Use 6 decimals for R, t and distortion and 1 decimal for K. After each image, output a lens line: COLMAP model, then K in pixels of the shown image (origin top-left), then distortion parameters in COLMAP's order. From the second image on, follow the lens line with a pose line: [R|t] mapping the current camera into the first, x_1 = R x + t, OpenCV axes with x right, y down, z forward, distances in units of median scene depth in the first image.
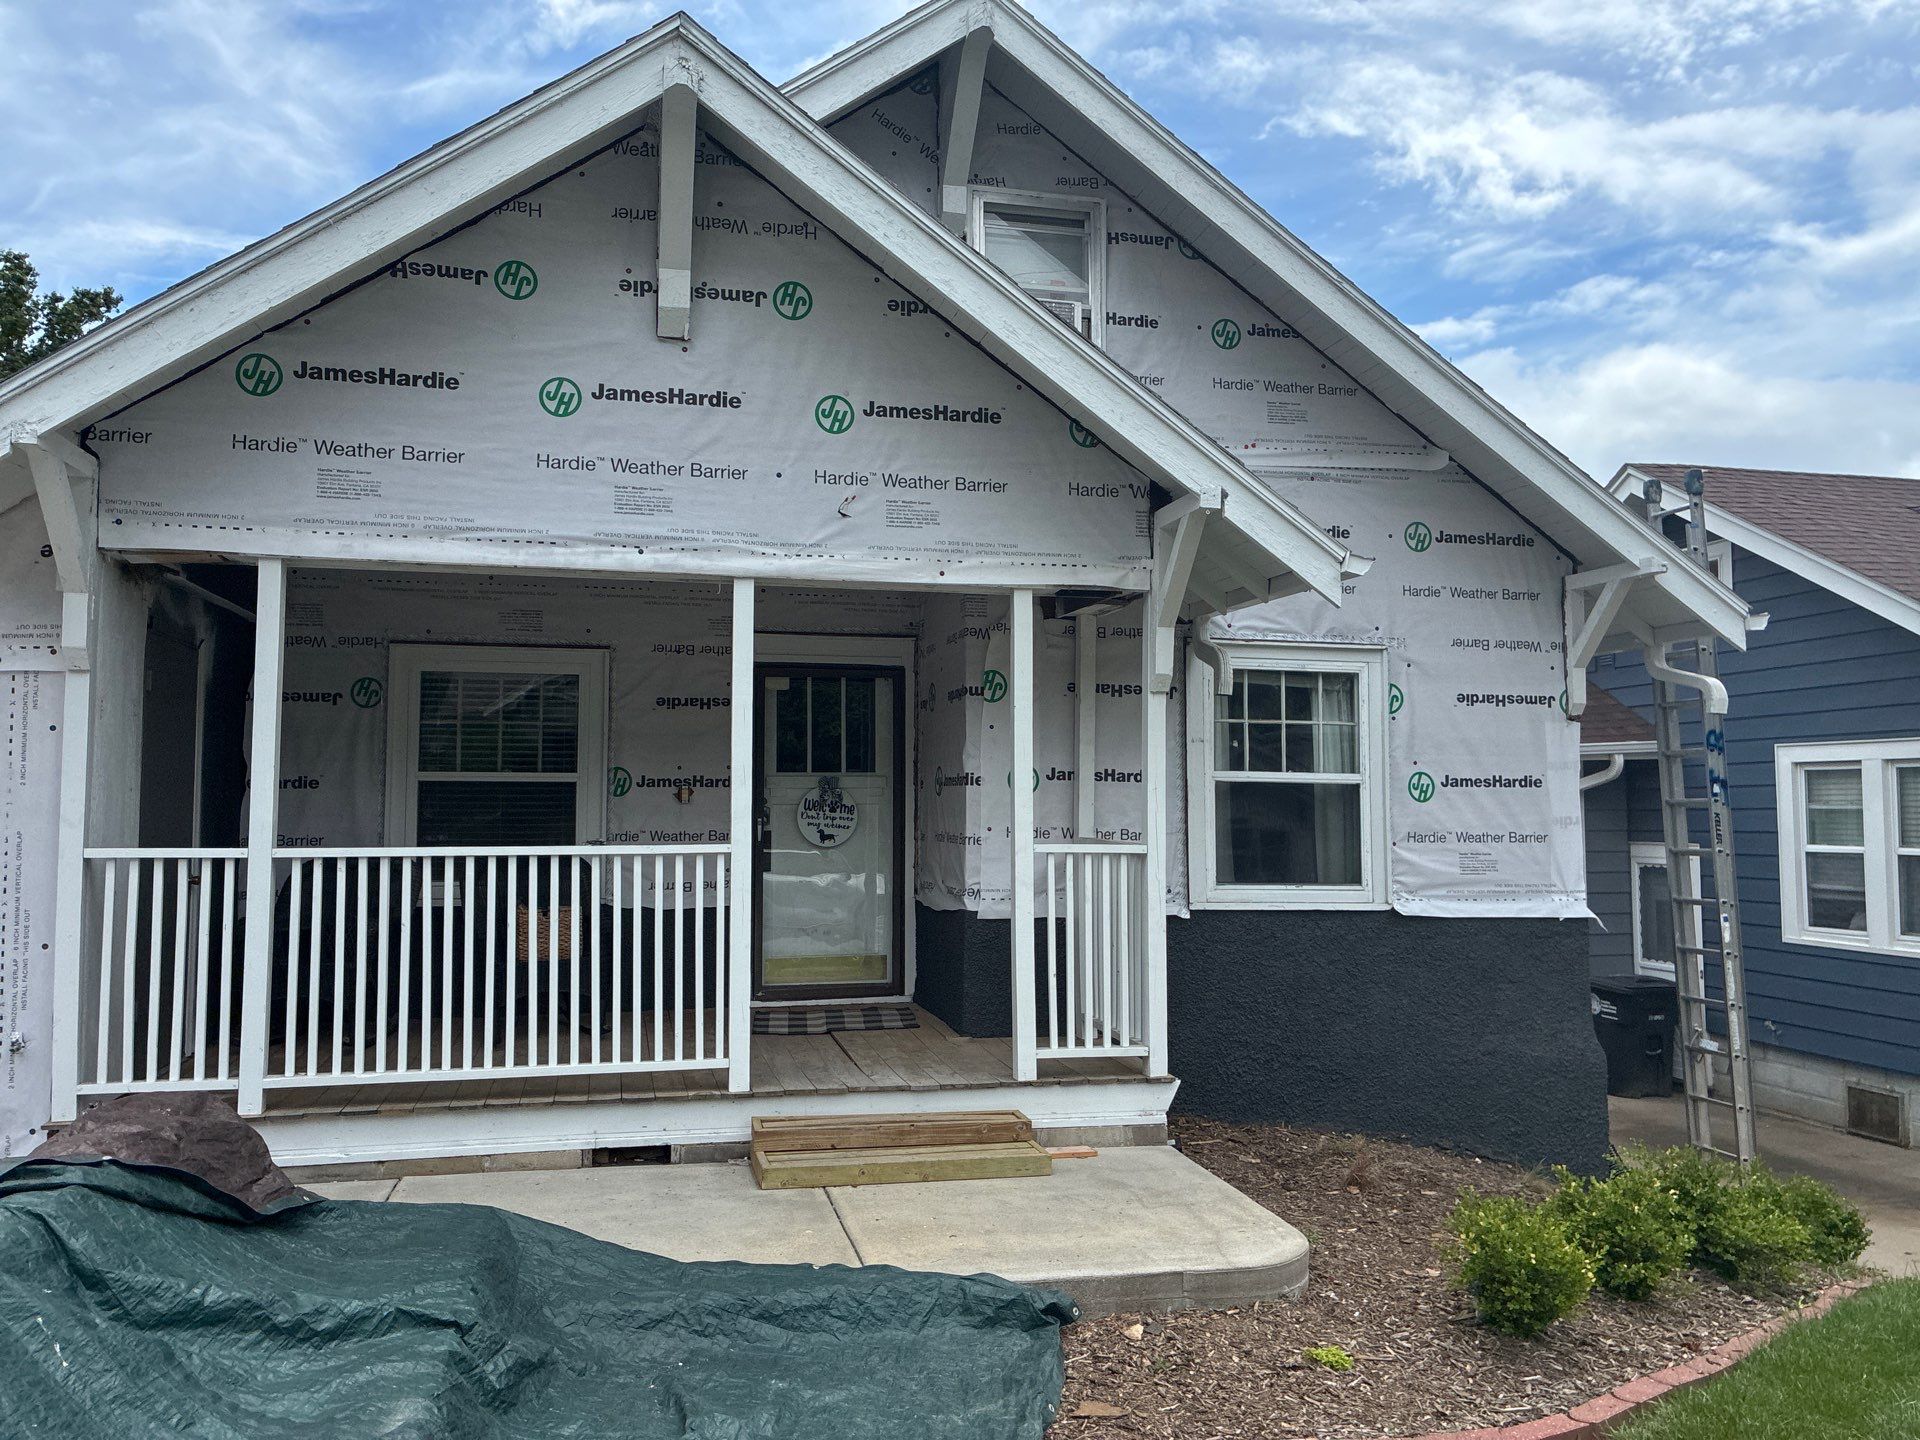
lens RADIAL K [[1459.9, 0, 1006.1], [0, 1459.9, 716.9], [0, 0, 1]] dist [0.061069, -0.100530]
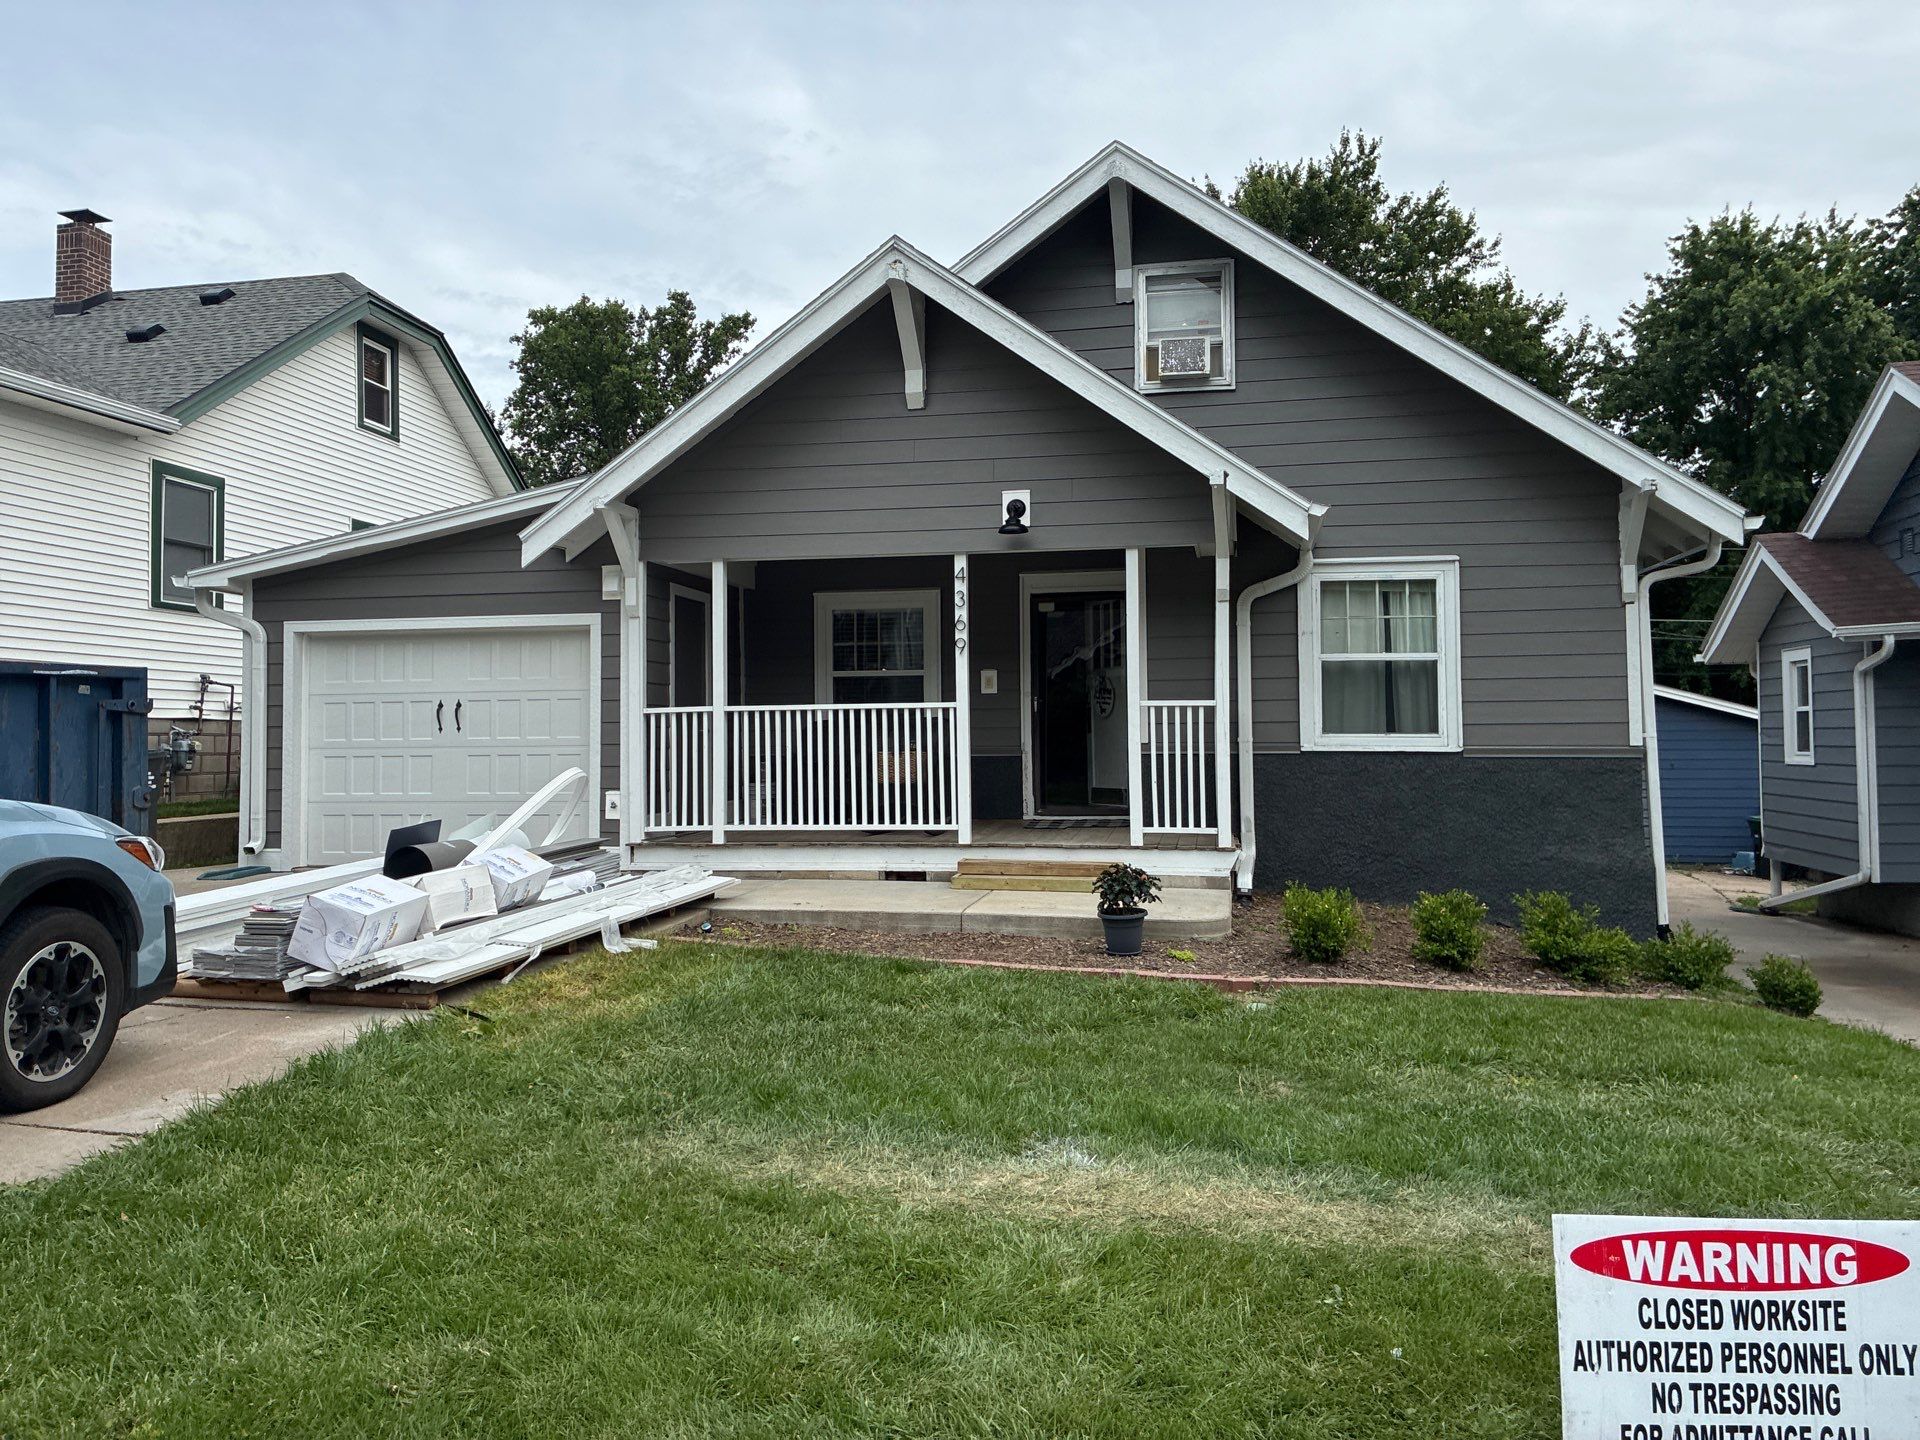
lens RADIAL K [[1402.9, 0, 957.5], [0, 1402.9, 696.7], [0, 0, 1]] dist [0.047612, -0.070538]
pose [[0.913976, -0.020868, -0.405232, 0.422758], [0.037112, 0.998790, 0.032270, 0.023907], [0.404068, -0.044533, 0.913644, -0.444961]]
